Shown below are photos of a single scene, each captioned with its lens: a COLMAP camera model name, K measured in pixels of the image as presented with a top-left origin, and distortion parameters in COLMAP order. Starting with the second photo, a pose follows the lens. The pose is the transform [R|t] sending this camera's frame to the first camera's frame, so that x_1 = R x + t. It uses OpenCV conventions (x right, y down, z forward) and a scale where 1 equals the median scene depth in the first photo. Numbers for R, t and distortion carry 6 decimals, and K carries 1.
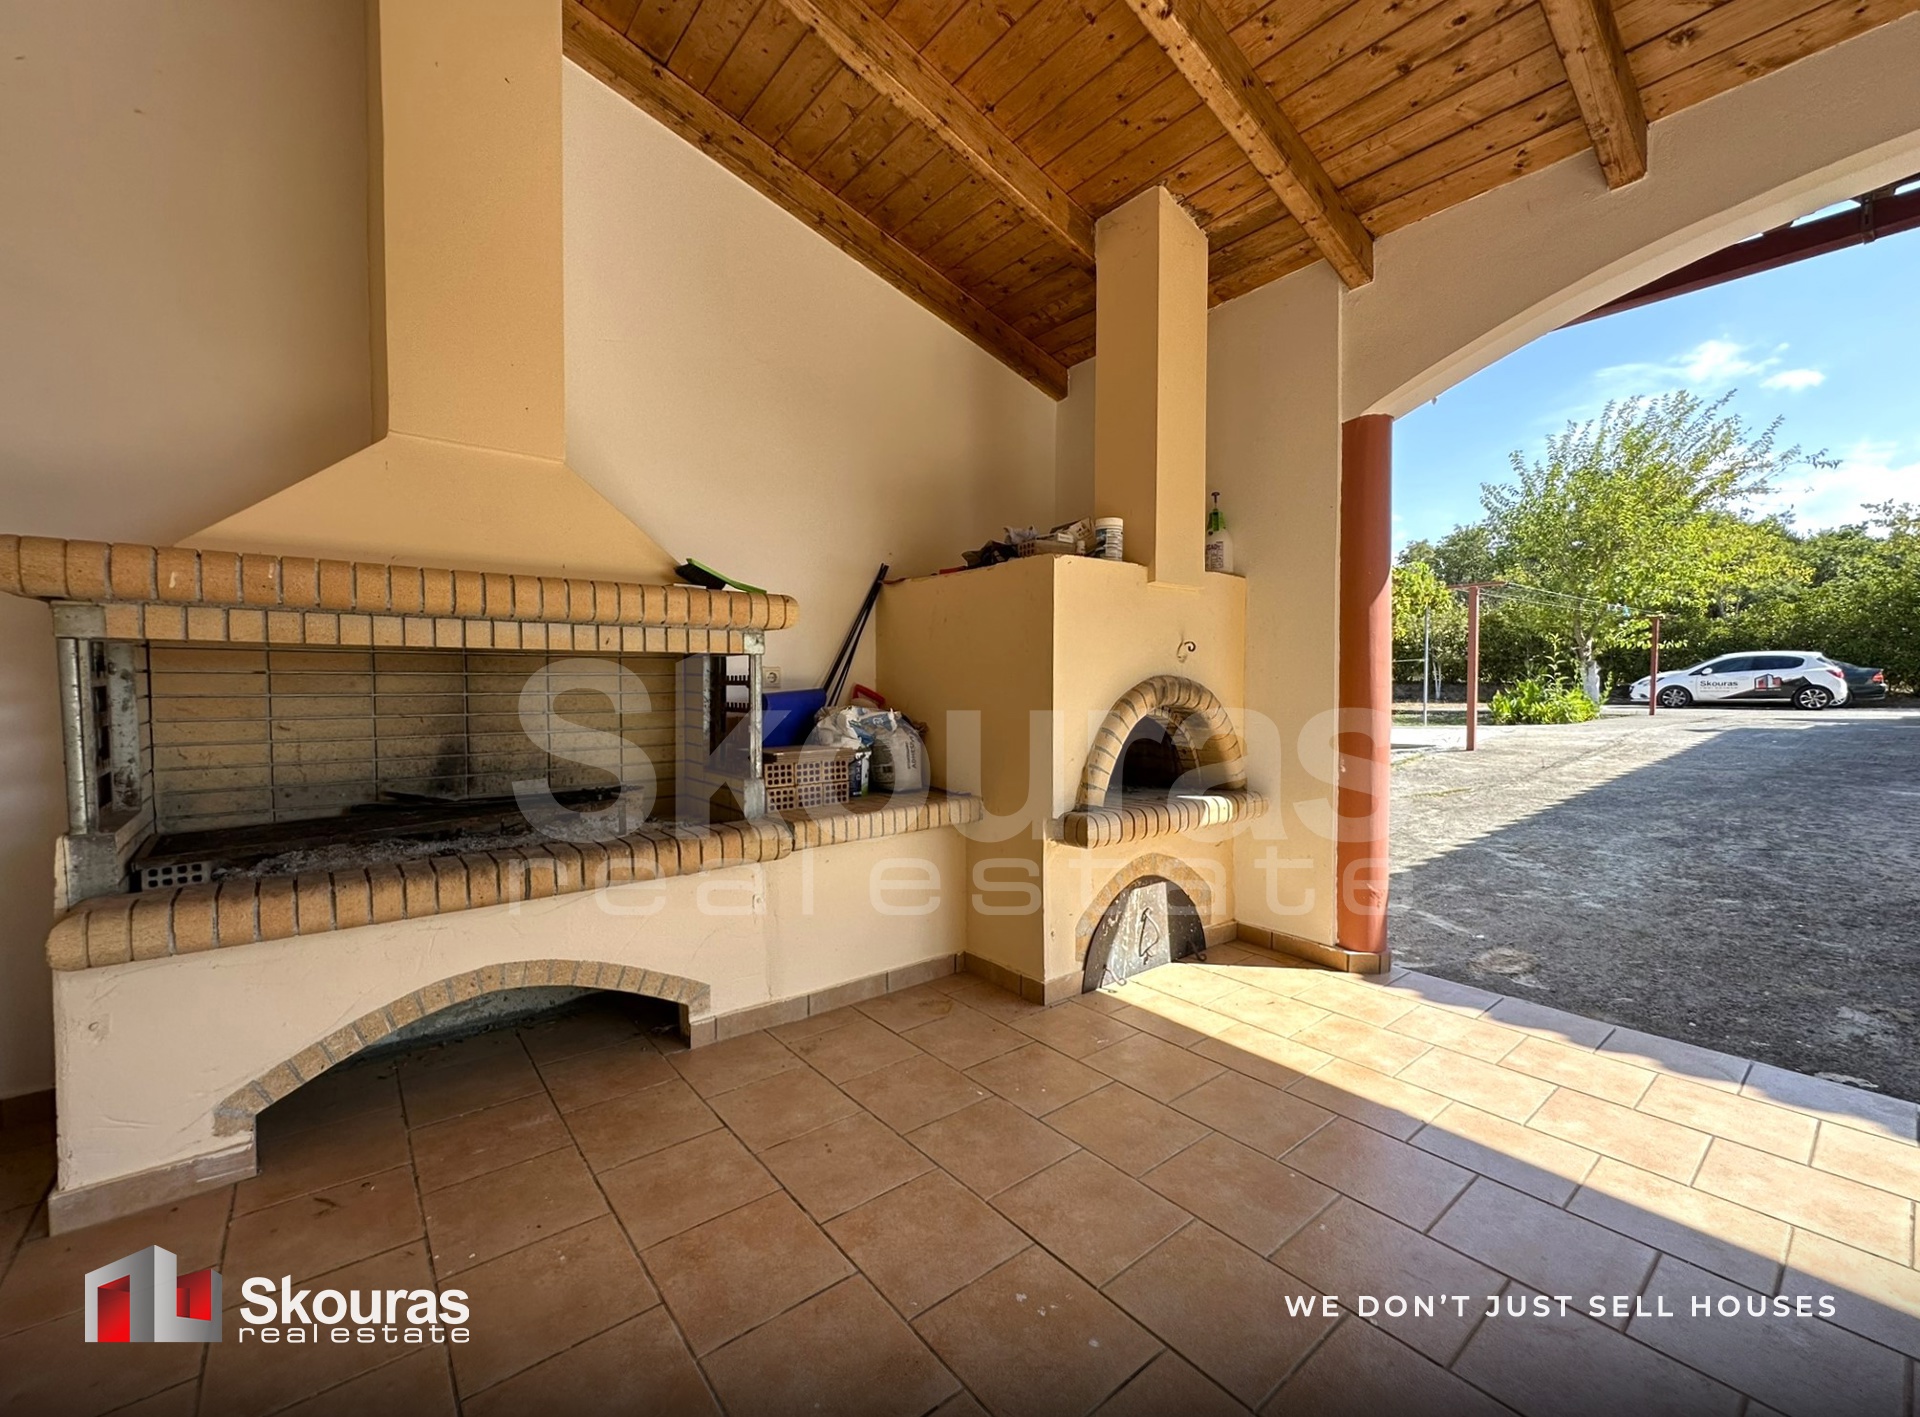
lens RADIAL K [[791.4, 0, 958.4], [0, 791.4, 701.8], [0, 0, 1]] dist [0.000876, 0.000295]
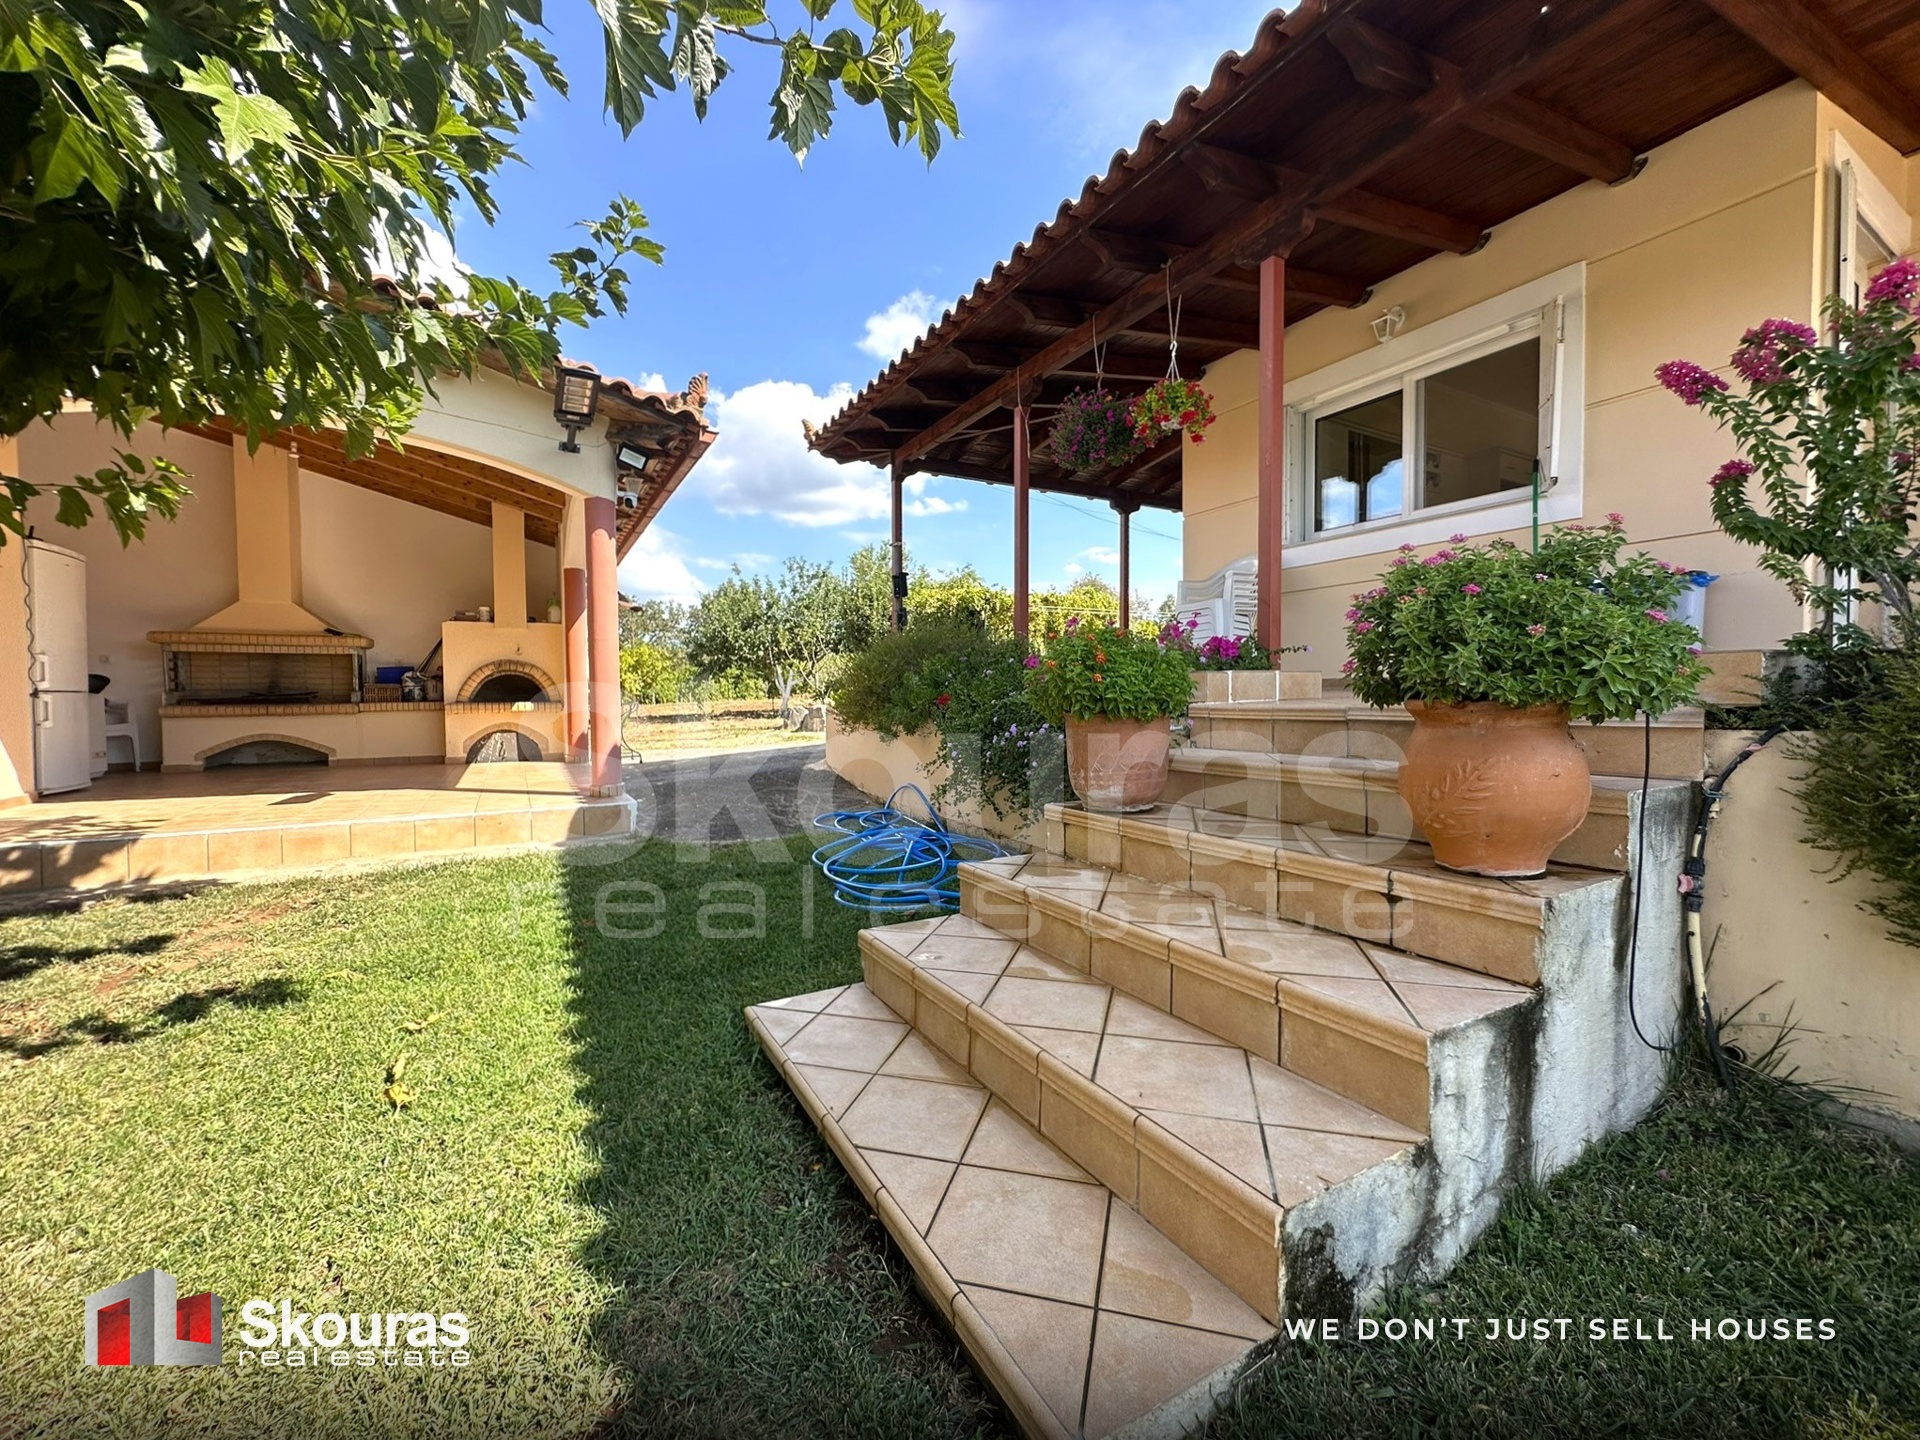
lens RADIAL K [[769.2, 0, 963.3], [0, 769.2, 720.4], [0, 0, 1]] dist [-0.002560, 0.000268]
pose [[0.986885, -0.001102, -0.161420, 2.865237], [0.002334, 0.999970, 0.007438, 0.205874], [0.161407, -0.007717, 0.986858, -1.830298]]
